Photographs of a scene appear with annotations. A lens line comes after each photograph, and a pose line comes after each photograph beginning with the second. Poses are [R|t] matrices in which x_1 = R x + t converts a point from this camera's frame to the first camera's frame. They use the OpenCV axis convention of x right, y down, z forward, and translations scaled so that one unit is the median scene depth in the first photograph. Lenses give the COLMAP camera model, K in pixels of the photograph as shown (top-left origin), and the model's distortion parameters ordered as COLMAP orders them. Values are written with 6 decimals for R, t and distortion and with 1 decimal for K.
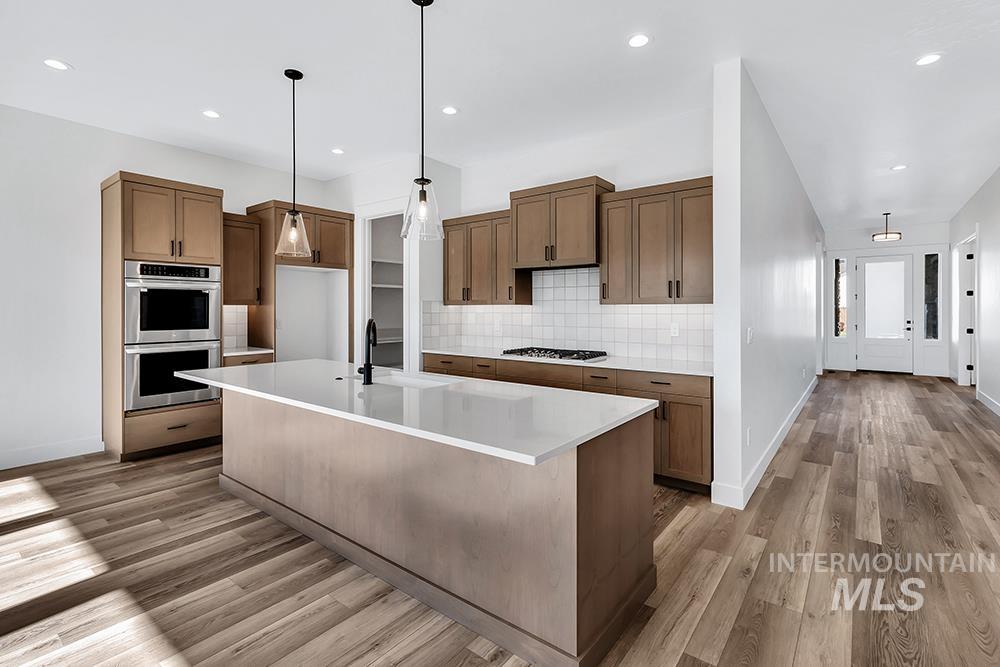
lens RADIAL K [[470.0, 0, 510.5], [0, 470.0, 310.2], [0, 0, 1]] dist [-0.012165, -0.001230]
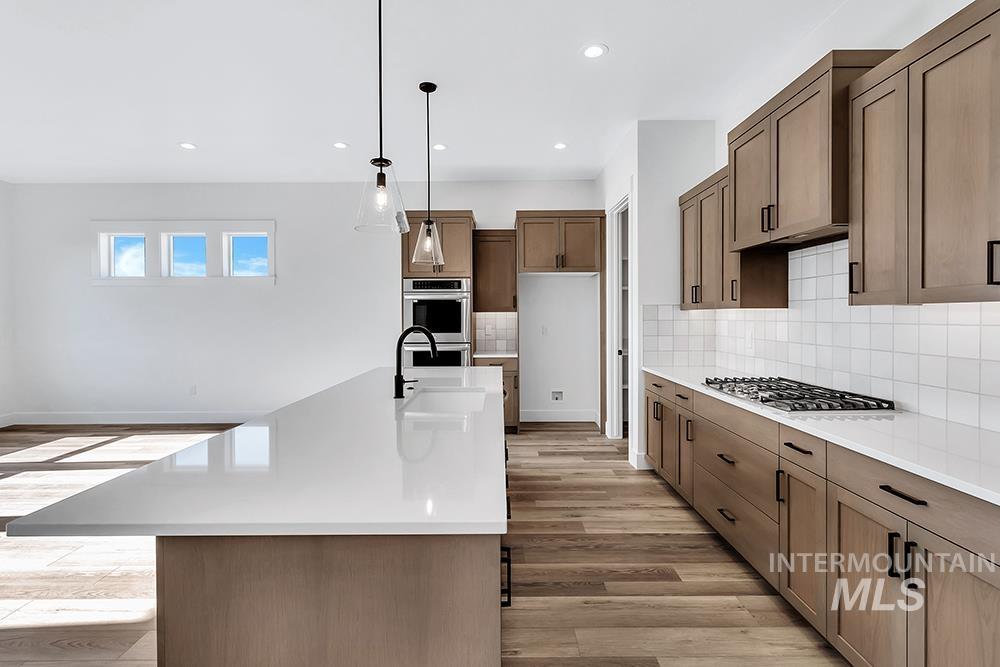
lens RADIAL K [[470.0, 0, 498.1], [0, 470.0, 323.7], [0, 0, 1]] dist [-0.012165, -0.001230]
pose [[0.589809, 0.012528, -0.807445, 0.350887], [0.000322, 0.999876, 0.015748, -0.001120], [0.807542, -0.009548, 0.589732, 0.386126]]
